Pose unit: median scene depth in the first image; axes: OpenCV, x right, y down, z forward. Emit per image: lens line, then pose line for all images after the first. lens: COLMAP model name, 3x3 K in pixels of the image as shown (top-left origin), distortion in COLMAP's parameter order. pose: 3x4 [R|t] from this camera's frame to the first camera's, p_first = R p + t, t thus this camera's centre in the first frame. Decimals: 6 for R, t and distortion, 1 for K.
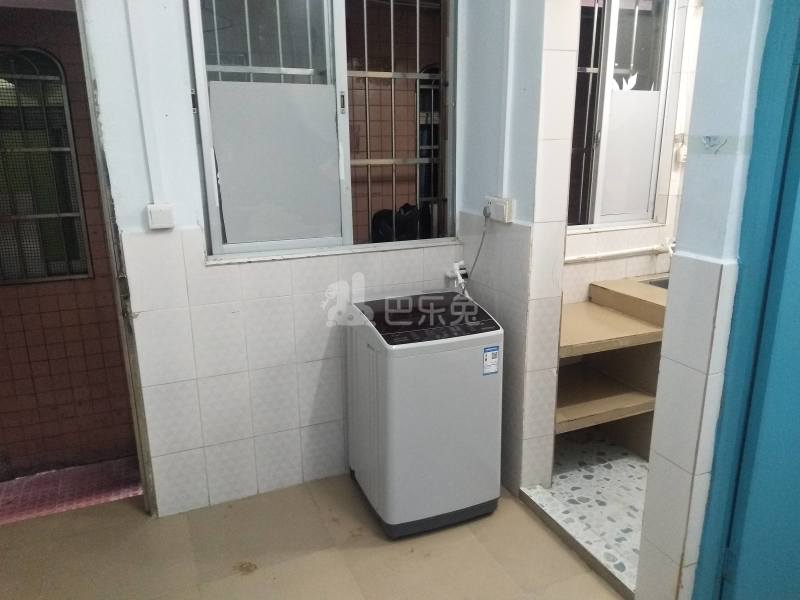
lens RADIAL K [[609.3, 0, 400.0], [0, 609.3, 300.0], [0, 0, 1]] dist [0.096679, -0.149511]
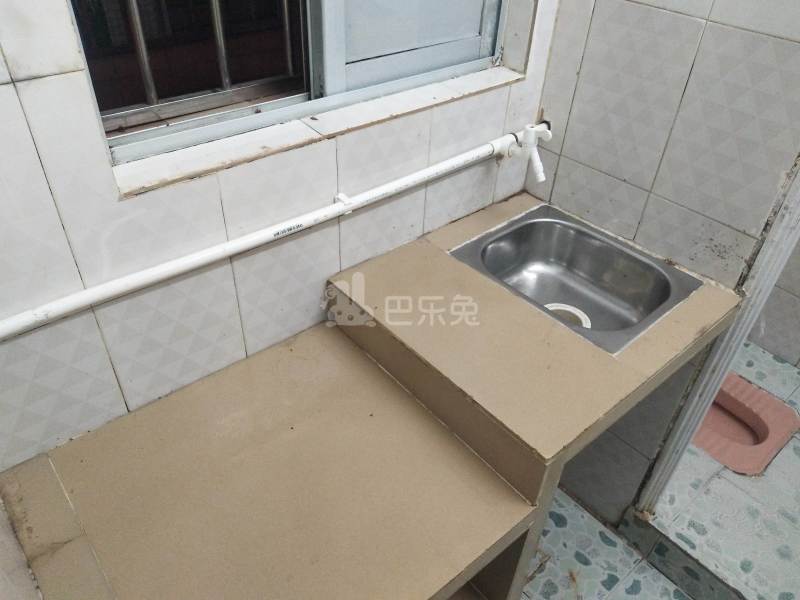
lens RADIAL K [[609.3, 0, 400.0], [0, 609.3, 300.0], [0, 0, 1]] dist [0.096679, -0.149511]
pose [[0.954449, -0.143700, 0.261490, 0.250192], [0.025984, 0.913087, 0.406937, -0.152197], [-0.297239, -0.381606, 0.875229, 0.664650]]
